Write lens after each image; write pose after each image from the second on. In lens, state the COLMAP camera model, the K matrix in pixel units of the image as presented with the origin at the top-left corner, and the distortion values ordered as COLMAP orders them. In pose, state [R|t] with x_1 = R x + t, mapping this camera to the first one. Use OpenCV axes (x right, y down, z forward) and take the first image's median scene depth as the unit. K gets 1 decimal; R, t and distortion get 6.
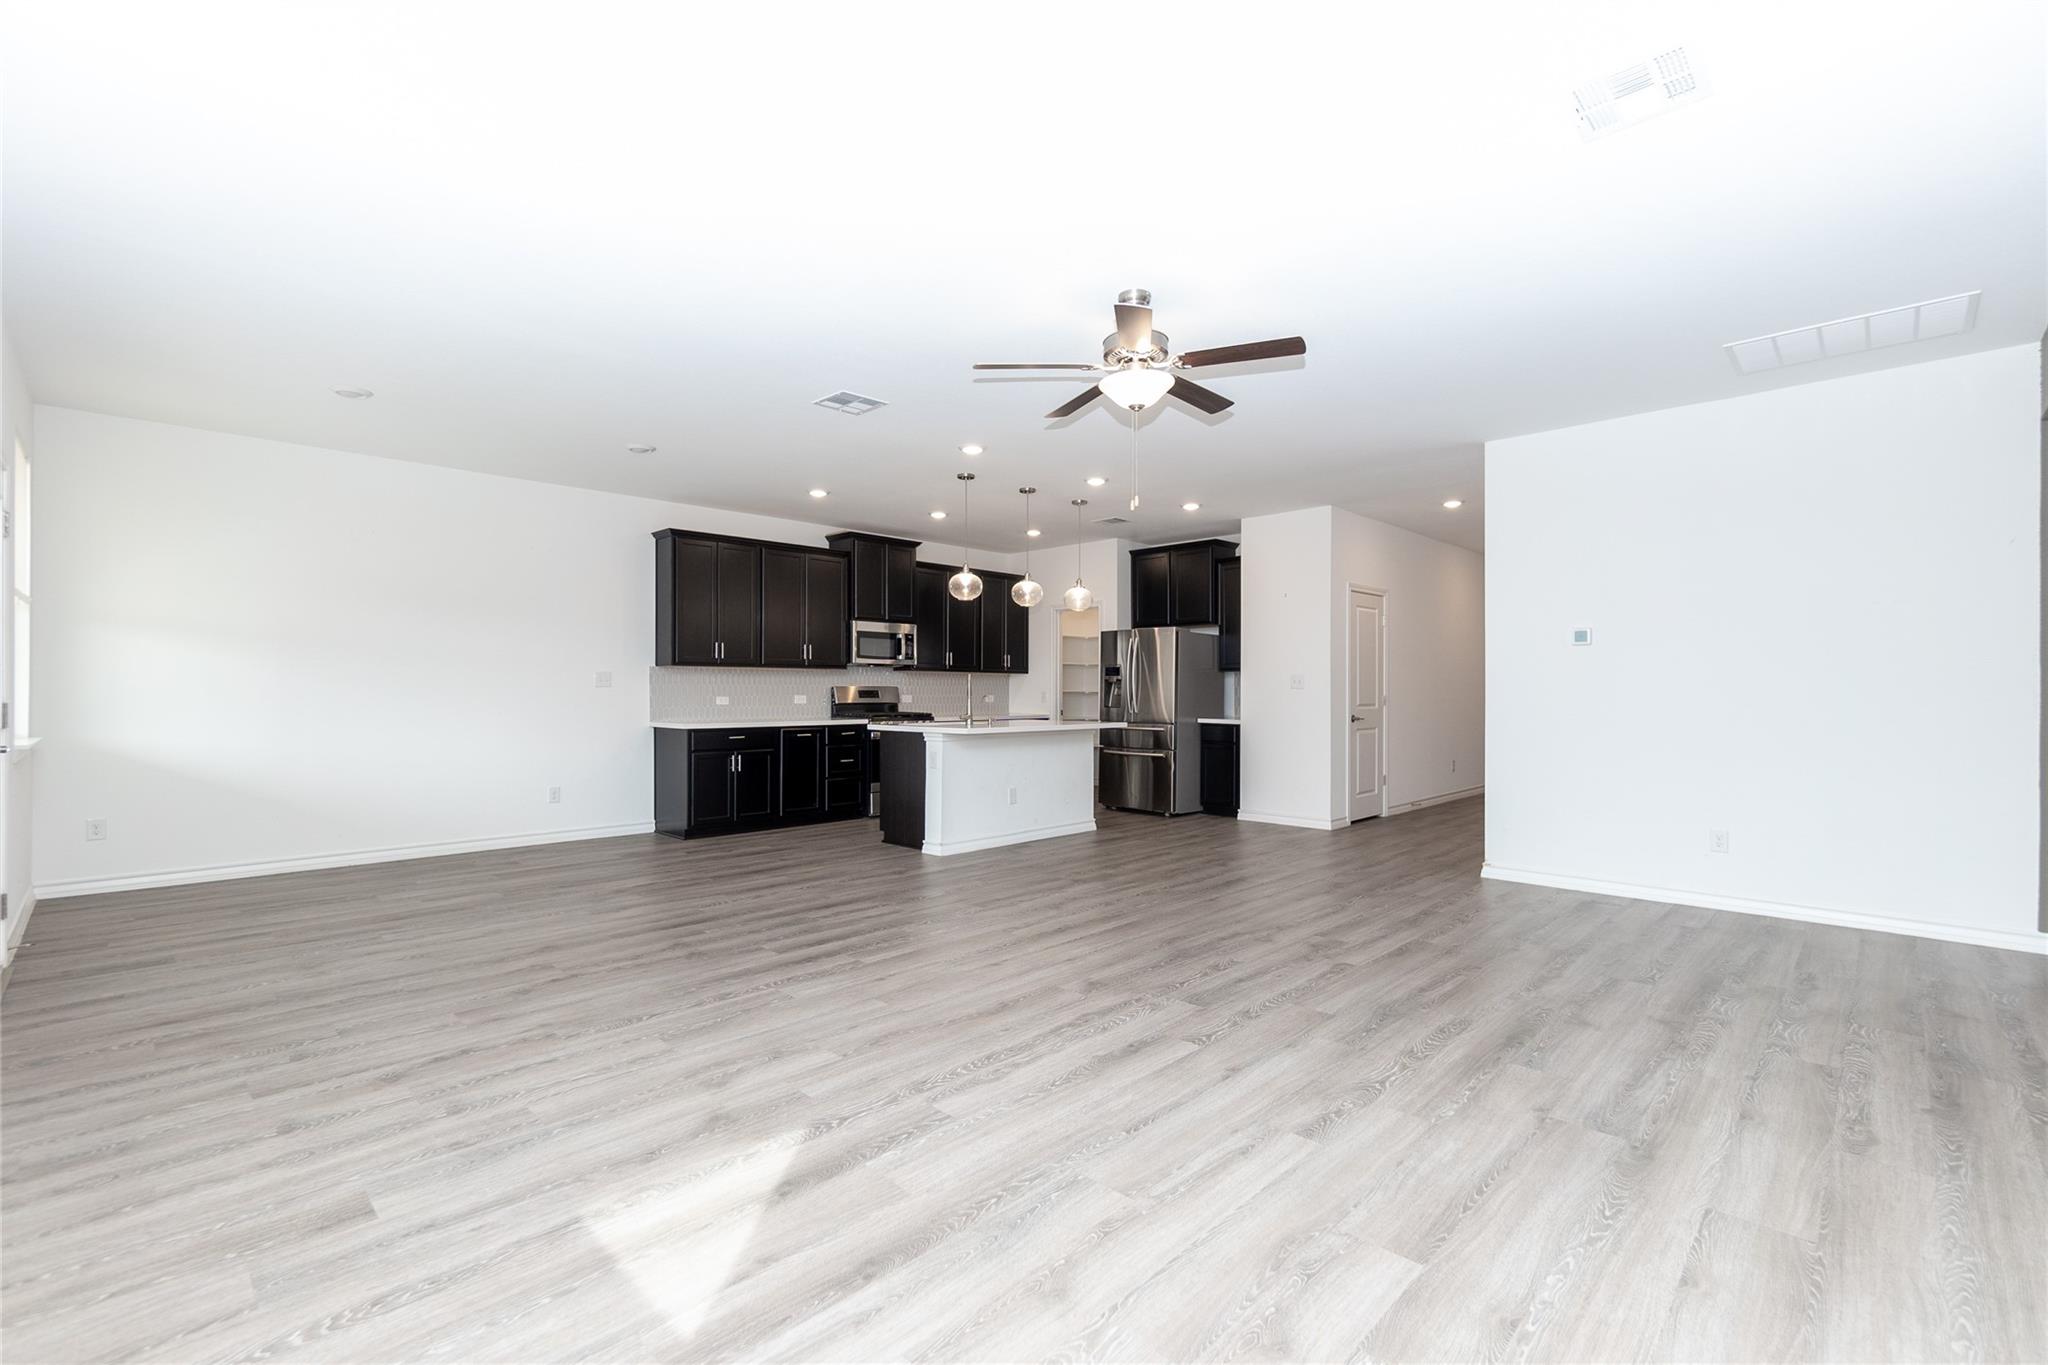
lens RADIAL K [[894.6, 0, 1035.0], [0, 894.6, 681.2], [0, 0, 1]] dist [-0.007991, 0.001493]
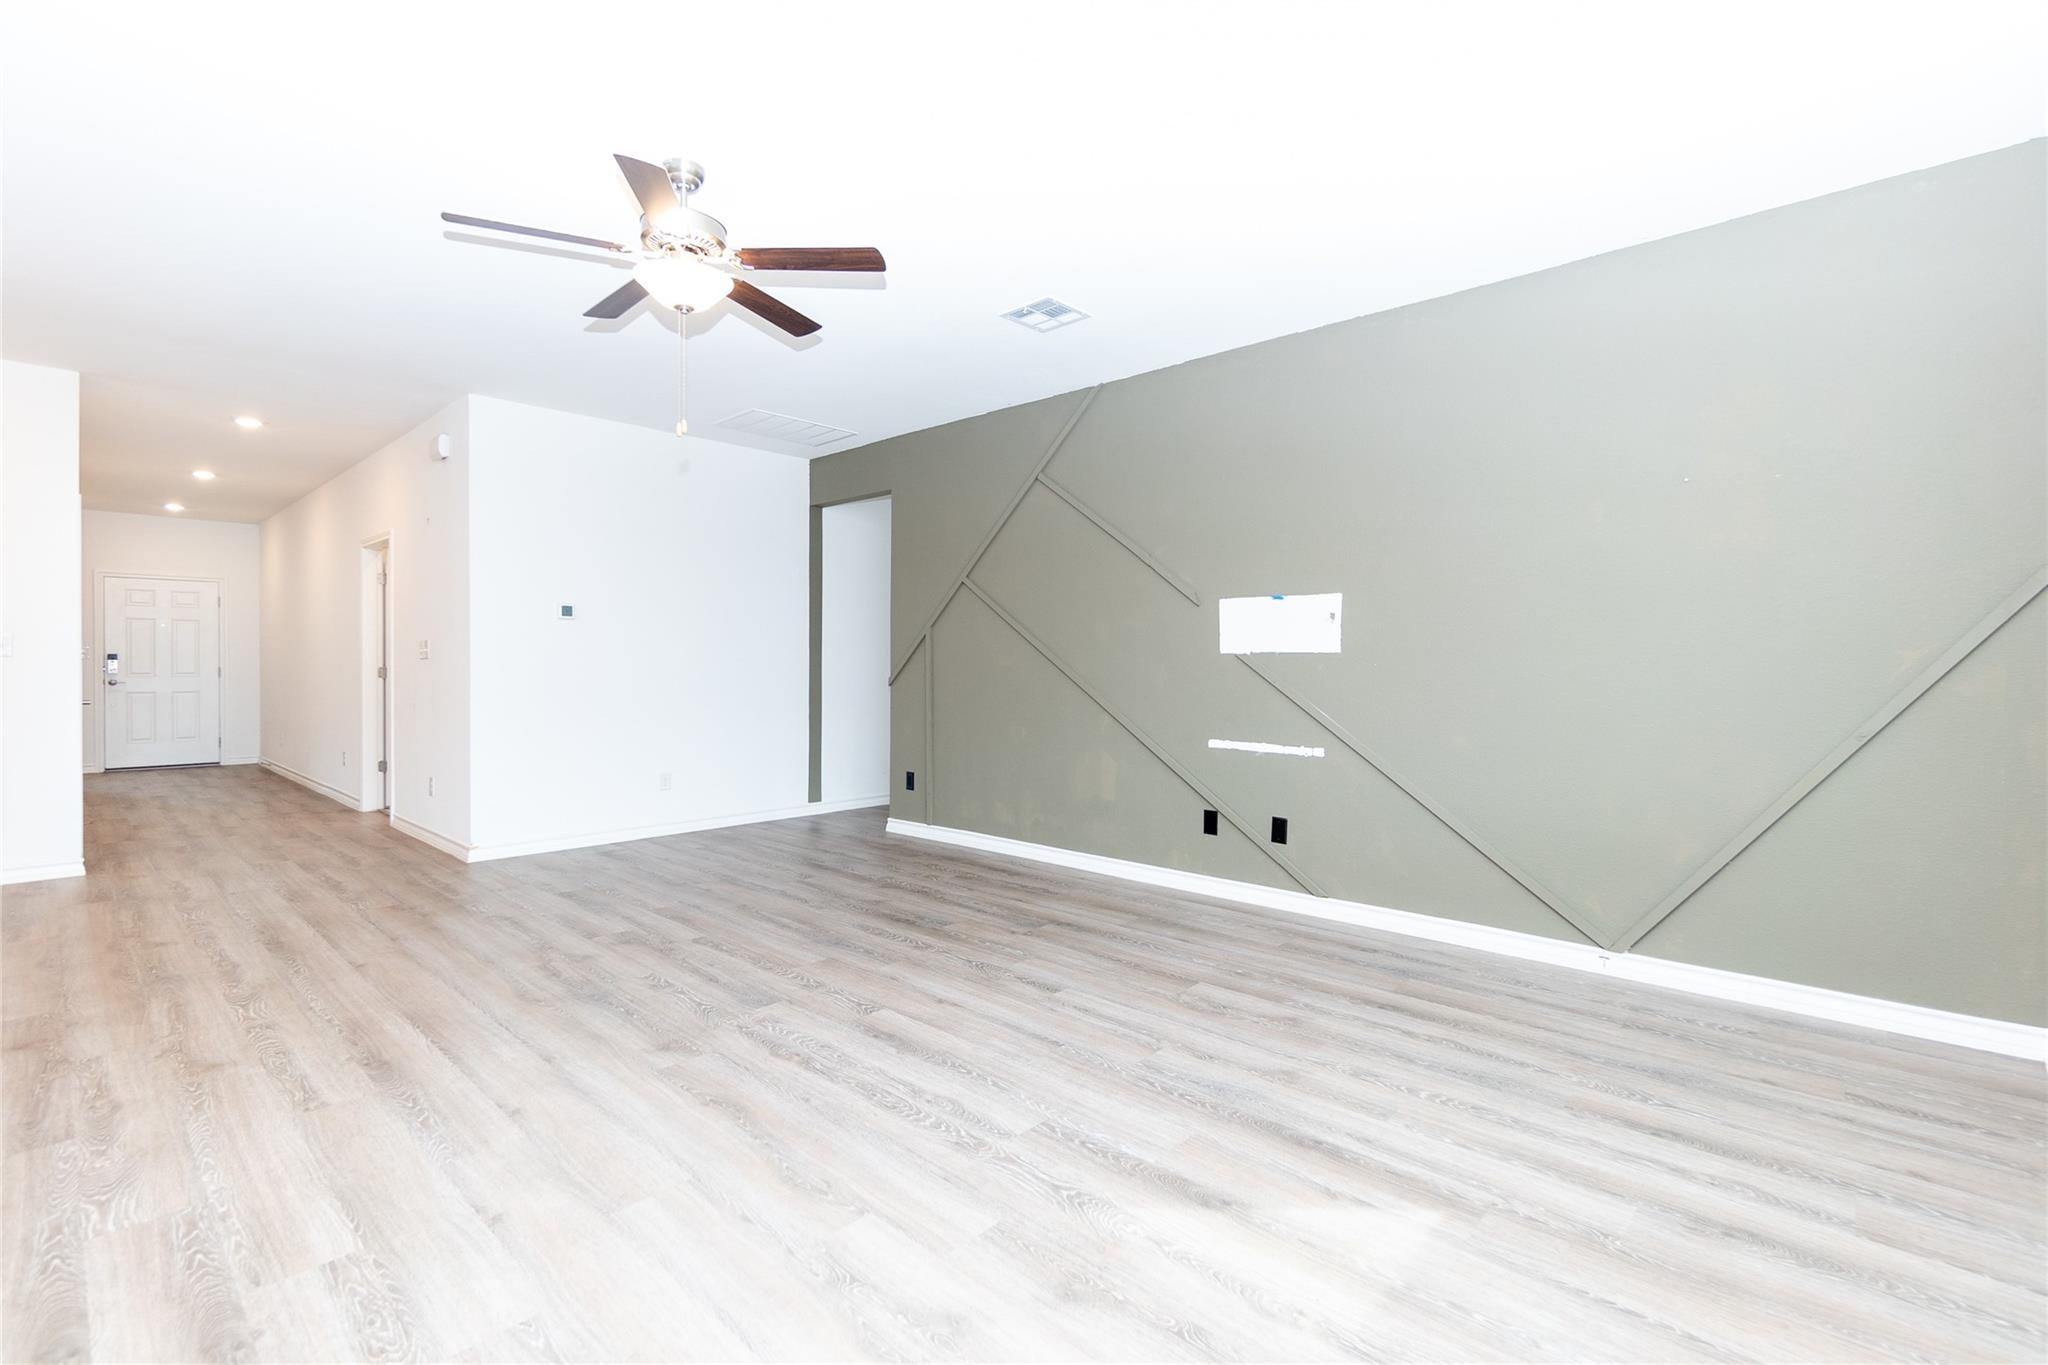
lens RADIAL K [[894.6, 0, 1029.6], [0, 894.6, 674.7], [0, 0, 1]] dist [-0.007991, 0.001493]
pose [[-0.020933, -0.013007, 0.999696, -0.741790], [-0.015512, 0.999799, 0.012684, 0.007066], [-0.999661, -0.015242, -0.021130, 0.758794]]
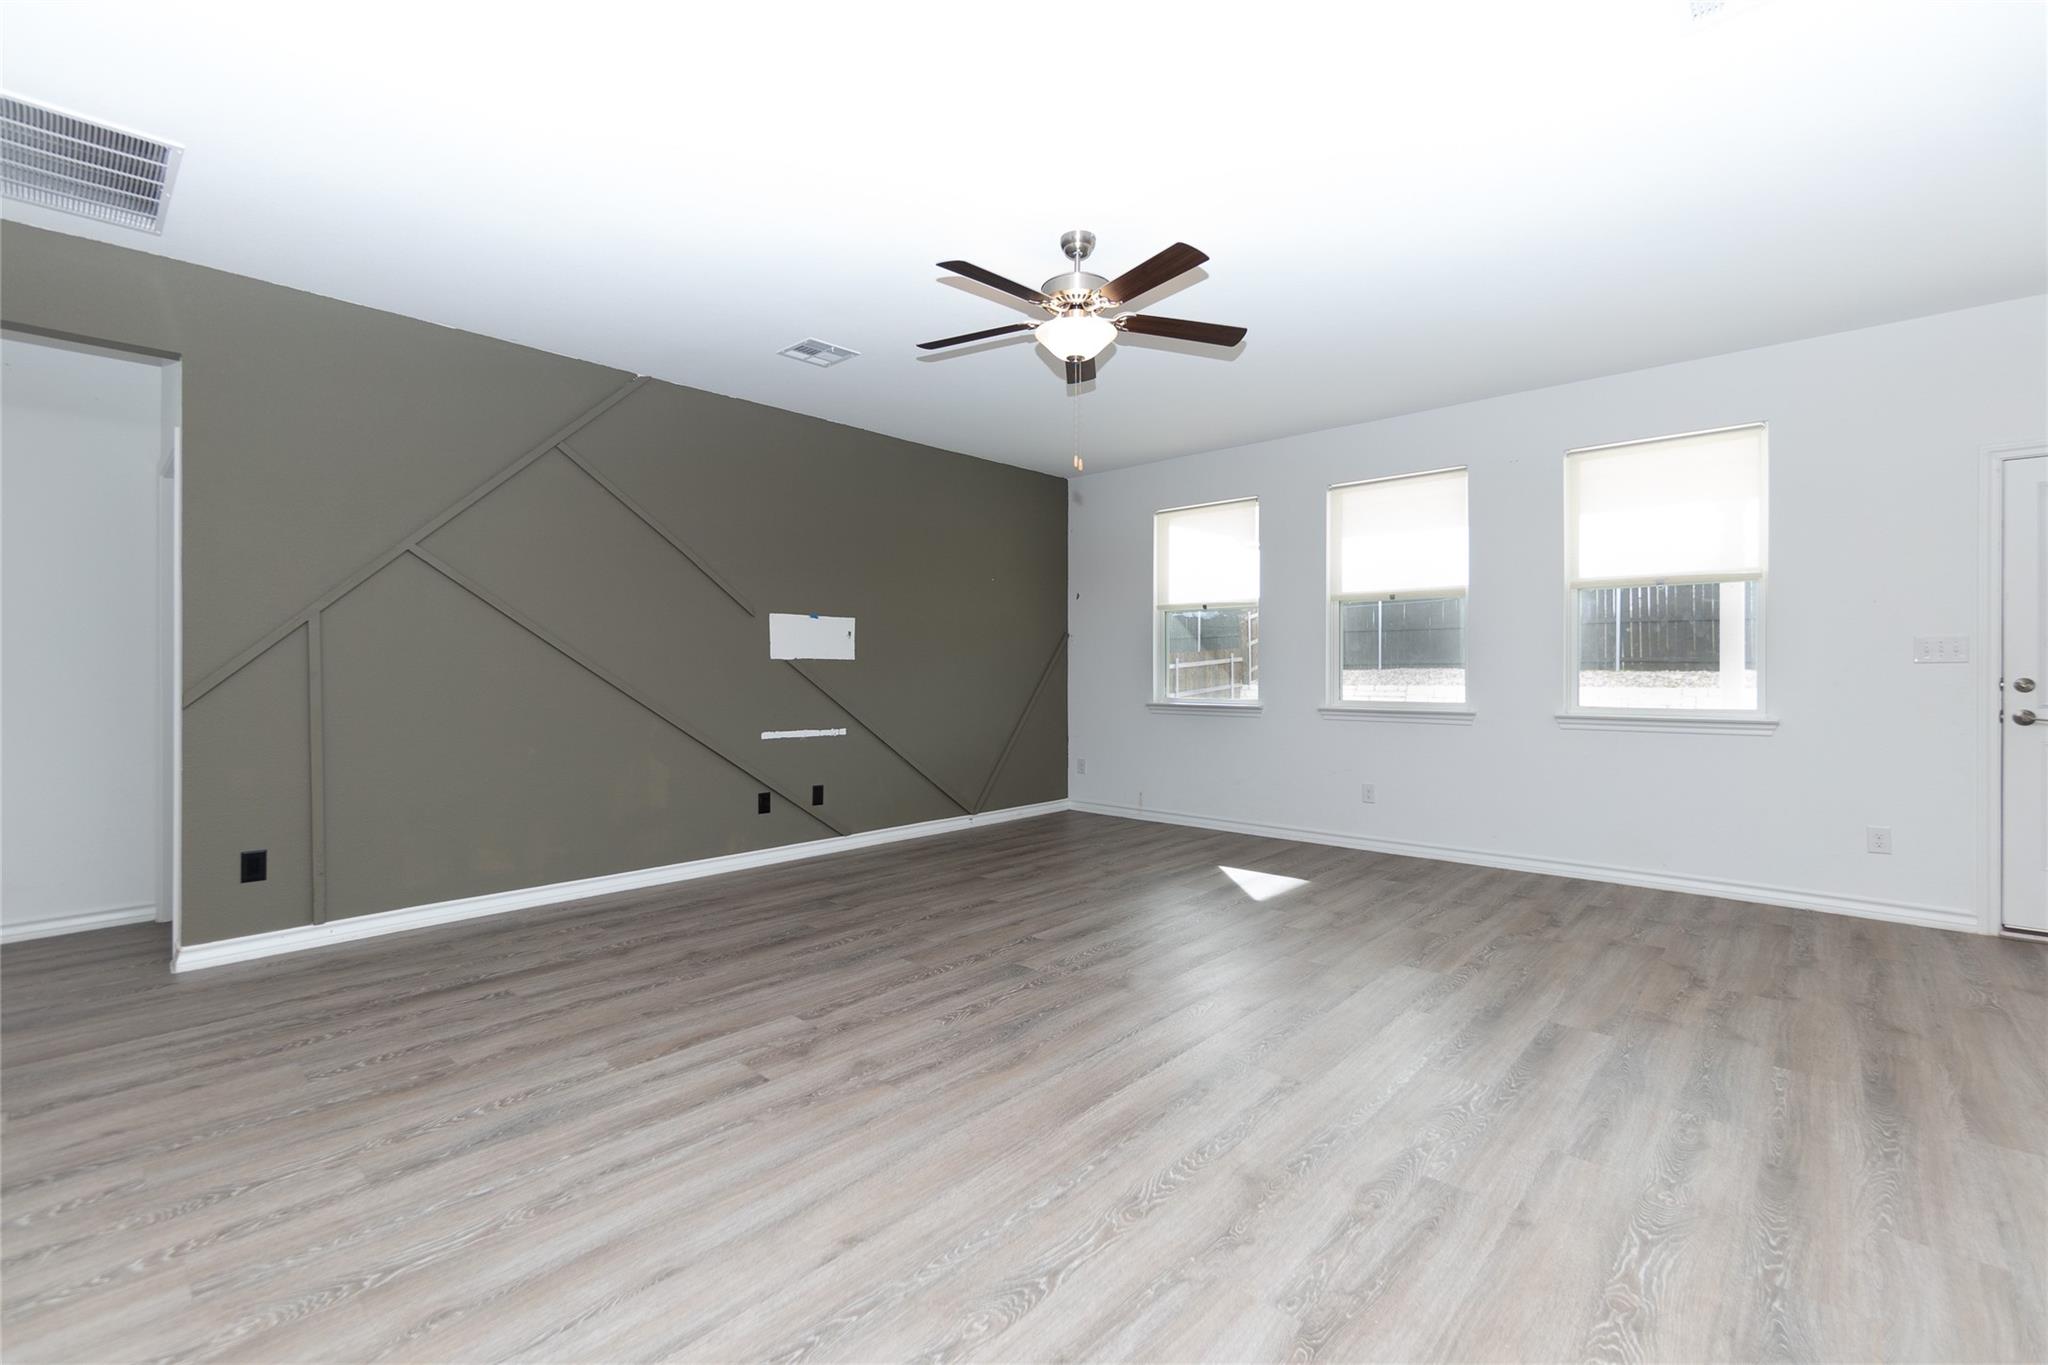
lens RADIAL K [[894.6, 0, 983.7], [0, 894.6, 677.4], [0, 0, 1]] dist [-0.007991, 0.001493]
pose [[-0.999938, -0.002708, 0.010814, 0.212539], [-0.002731, 0.999994, -0.002041, 0.023148], [-0.010809, -0.002070, -0.999939, 2.054534]]
